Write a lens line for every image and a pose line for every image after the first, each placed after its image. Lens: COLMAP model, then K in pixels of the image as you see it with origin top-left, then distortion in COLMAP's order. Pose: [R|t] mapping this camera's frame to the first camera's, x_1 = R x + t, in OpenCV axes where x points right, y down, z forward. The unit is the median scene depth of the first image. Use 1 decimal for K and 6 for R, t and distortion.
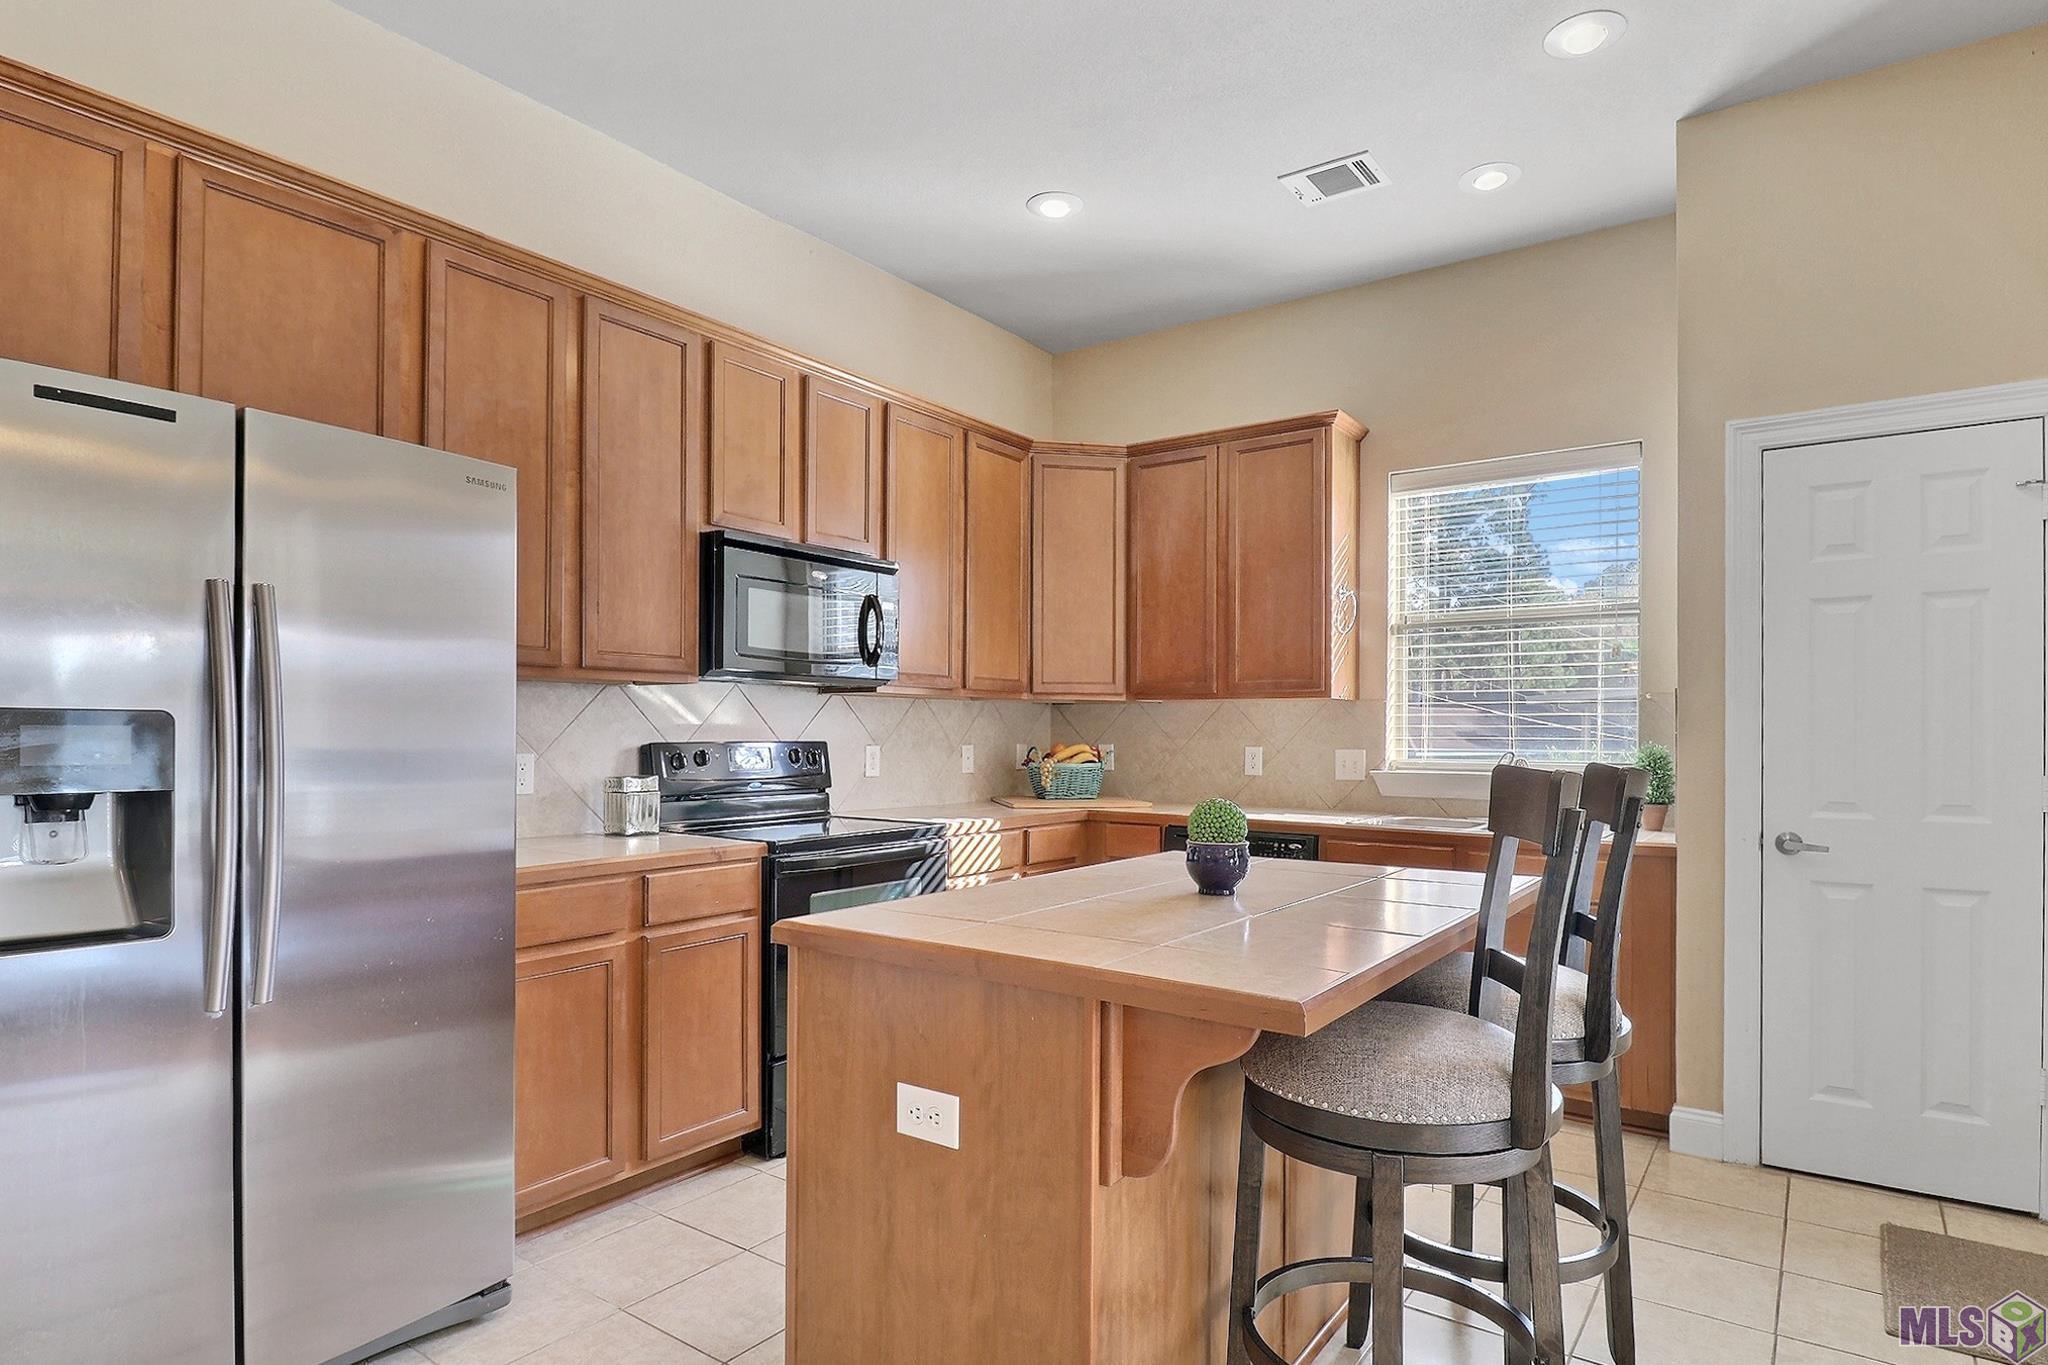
lens RADIAL K [[1086.4, 0, 1026.2], [0, 1086.4, 728.1], [0, 0, 1]] dist [-0.002244, -0.001204]
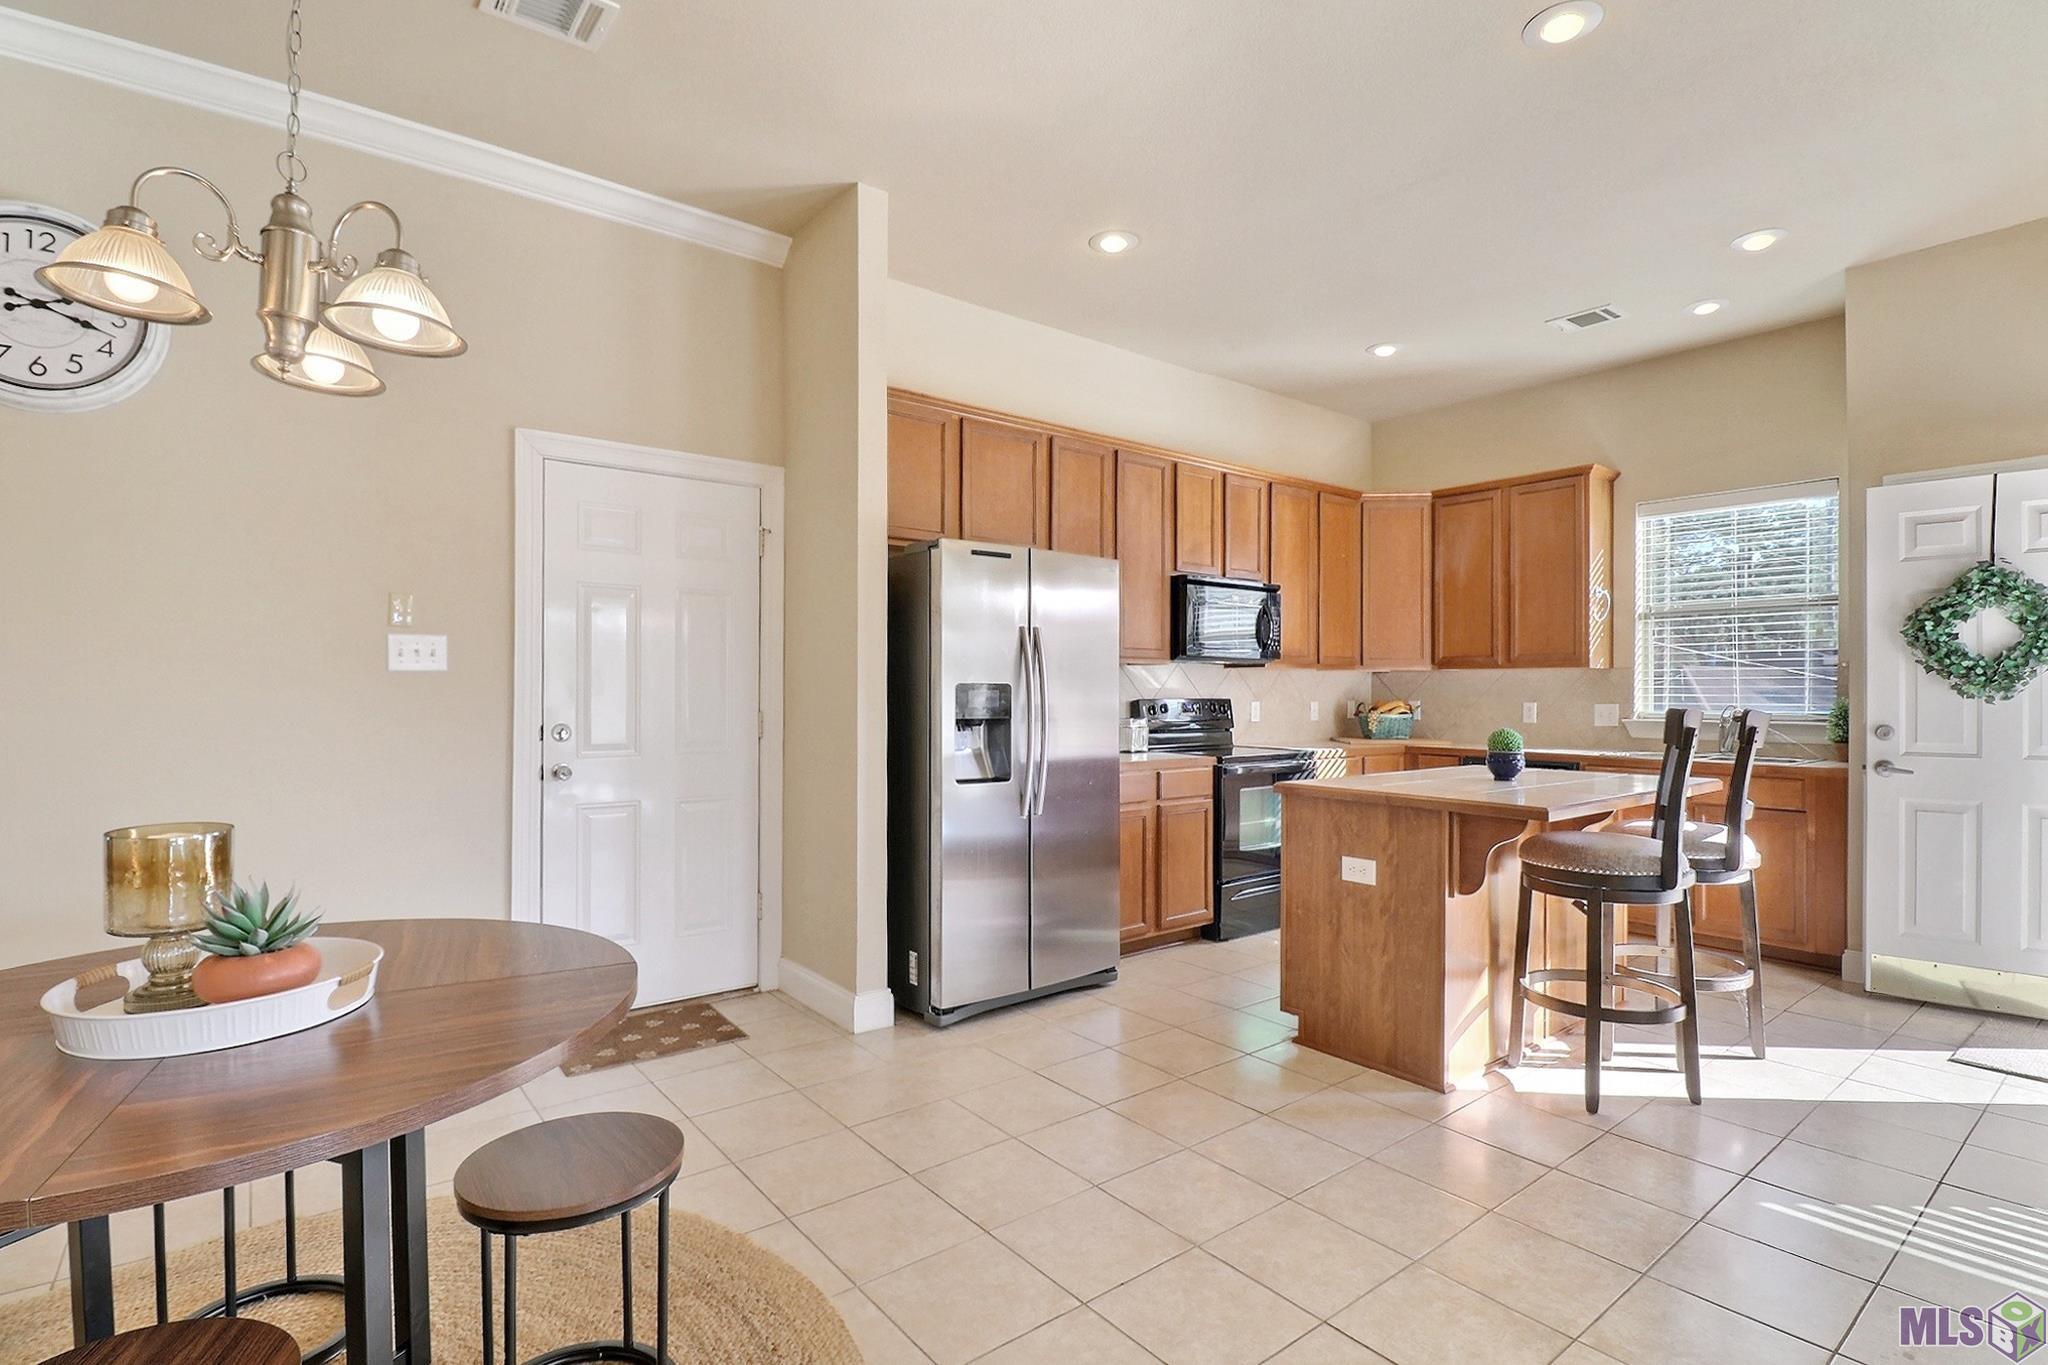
lens RADIAL K [[979.8, 0, 1022.8], [0, 979.8, 694.7], [0, 0, 1]] dist [-0.010470, -0.000033]
pose [[0.962157, -0.003538, -0.272472, -0.092851], [0.004624, 0.999984, 0.003344, 0.000178], [0.272456, -0.004477, 0.962158, -0.475061]]
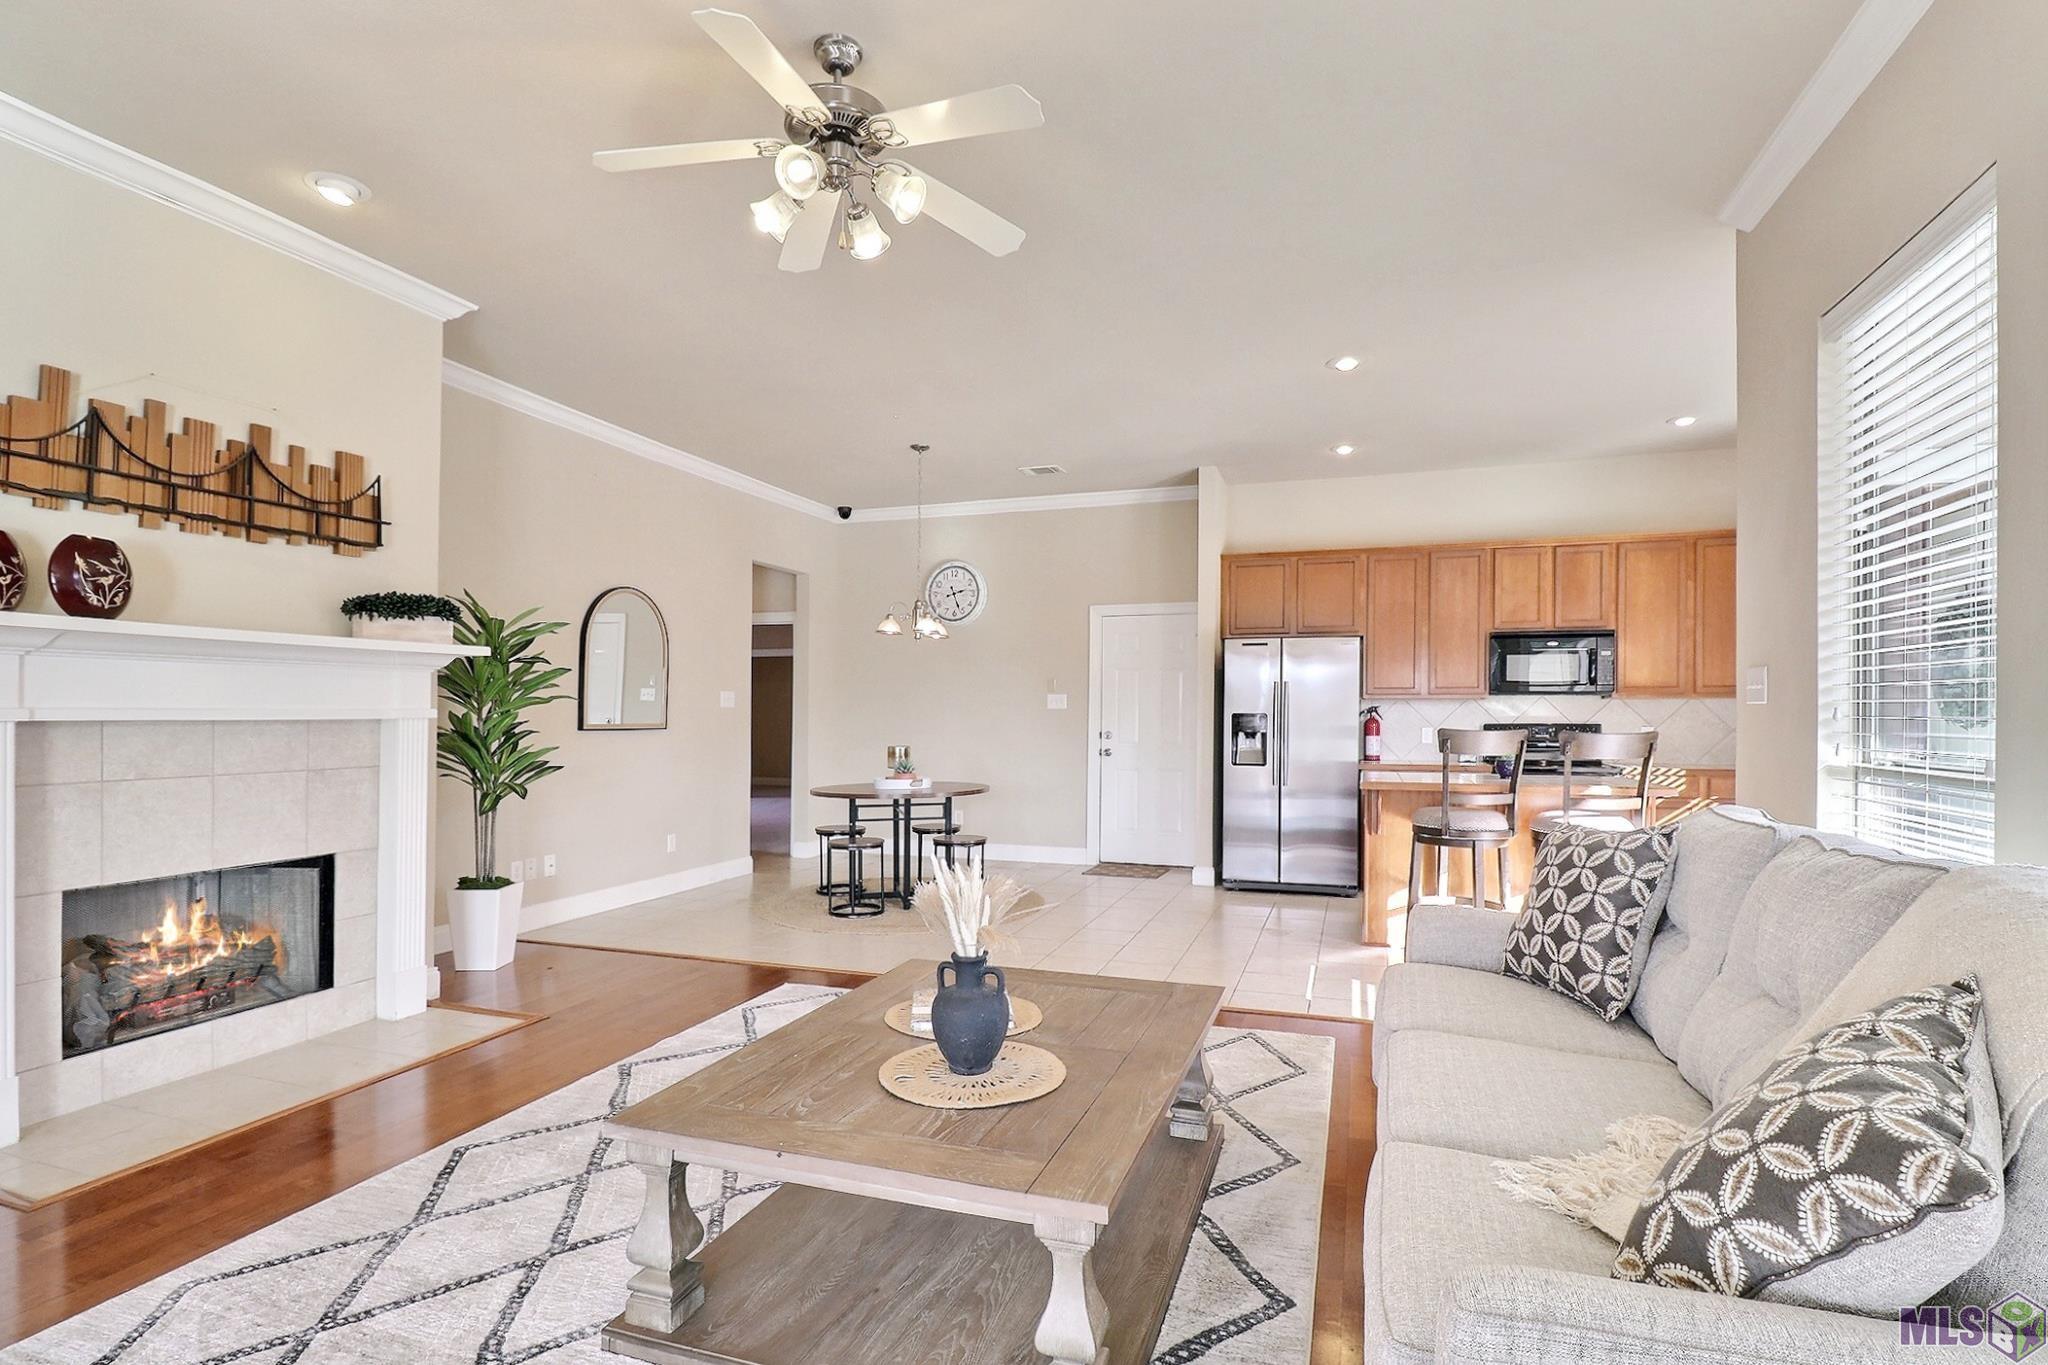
lens RADIAL K [[987.8, 0, 1024.8], [0, 987.8, 717.9], [0, 0, 1]] dist [-0.011145, -0.000219]
pose [[0.286062, -0.004507, -0.958200, 1.261678], [-0.000516, 0.999988, -0.004858, 0.010600], [0.958211, 0.001884, 0.286057, -0.486701]]
